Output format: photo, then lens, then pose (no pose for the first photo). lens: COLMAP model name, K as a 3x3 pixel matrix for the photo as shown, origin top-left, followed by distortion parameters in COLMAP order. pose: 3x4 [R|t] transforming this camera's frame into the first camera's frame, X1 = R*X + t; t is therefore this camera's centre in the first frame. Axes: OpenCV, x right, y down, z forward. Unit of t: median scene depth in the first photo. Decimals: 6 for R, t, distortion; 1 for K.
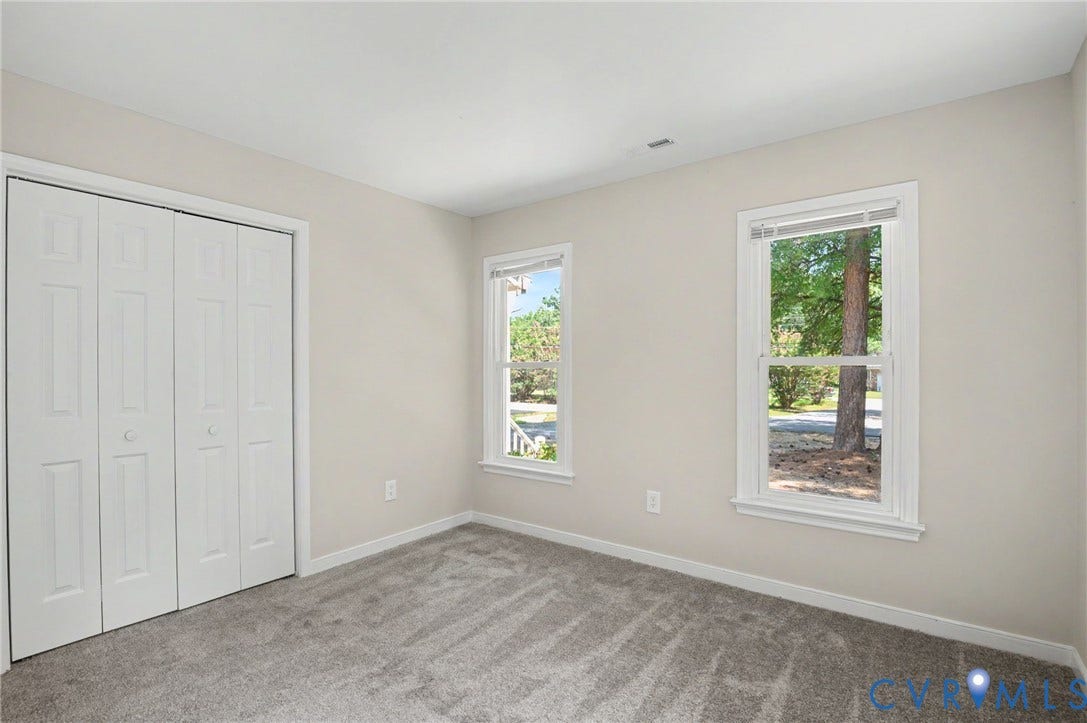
lens RADIAL K [[516.2, 0, 520.5], [0, 516.2, 367.3], [0, 0, 1]] dist [-0.010989, -0.003632]
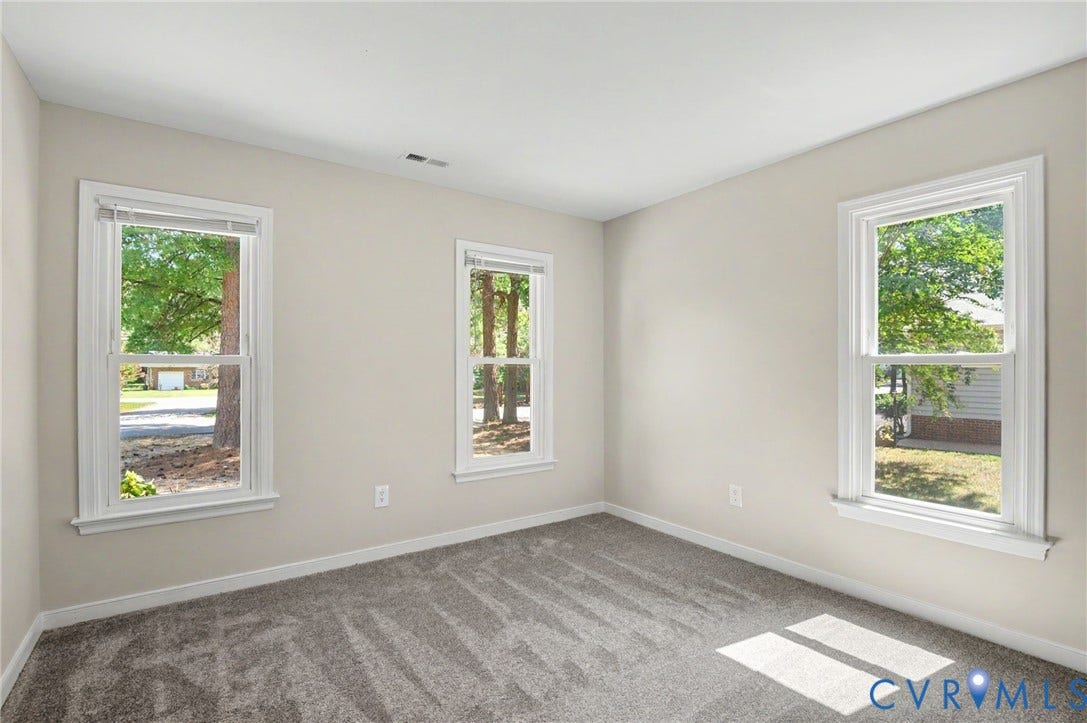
lens RADIAL K [[516.2, 0, 543.8], [0, 516.2, 369.3], [0, 0, 1]] dist [-0.010989, -0.003632]
pose [[0.284655, 0.003766, 0.958622, -0.669613], [0.002540, 0.999986, -0.004682, 0.015760], [-0.958627, 0.003767, 0.284642, 0.424736]]
